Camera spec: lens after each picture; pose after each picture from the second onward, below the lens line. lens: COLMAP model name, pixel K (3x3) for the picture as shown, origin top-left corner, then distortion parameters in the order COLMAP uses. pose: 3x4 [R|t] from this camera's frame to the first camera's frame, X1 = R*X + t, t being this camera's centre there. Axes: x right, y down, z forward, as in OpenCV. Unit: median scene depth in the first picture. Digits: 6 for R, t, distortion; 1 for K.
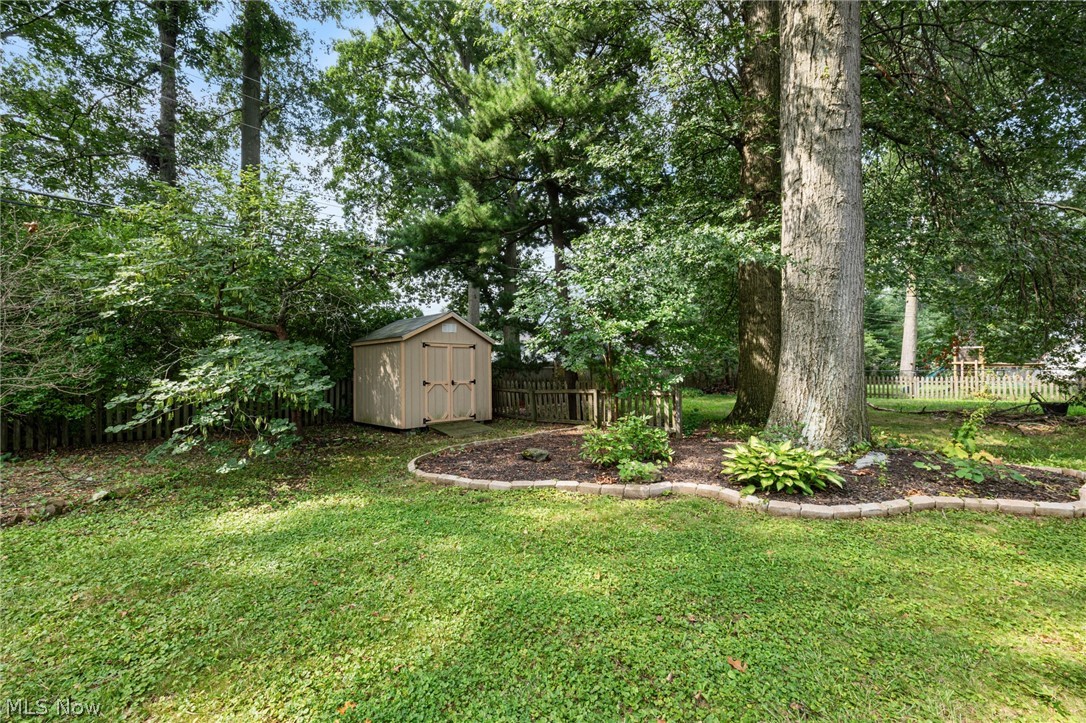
lens RADIAL K [[457.3, 0, 543.8], [0, 457.3, 362.7], [0, 0, 1]] dist [0.000869, -0.000205]
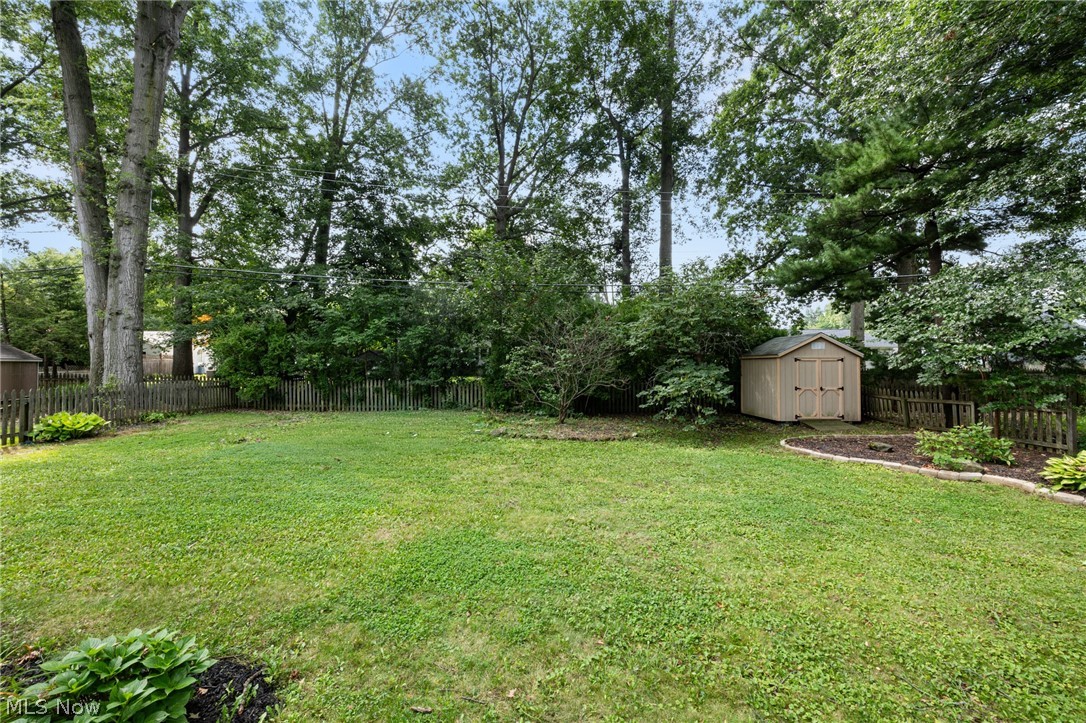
lens RADIAL K [[457.3, 0, 541.7], [0, 457.3, 357.5], [0, 0, 1]] dist [0.000869, -0.000205]
pose [[0.706021, -0.002234, -0.708187, 0.159926], [0.004085, 0.999991, 0.000919, -0.049893], [0.708179, -0.003542, 0.706024, -0.466982]]
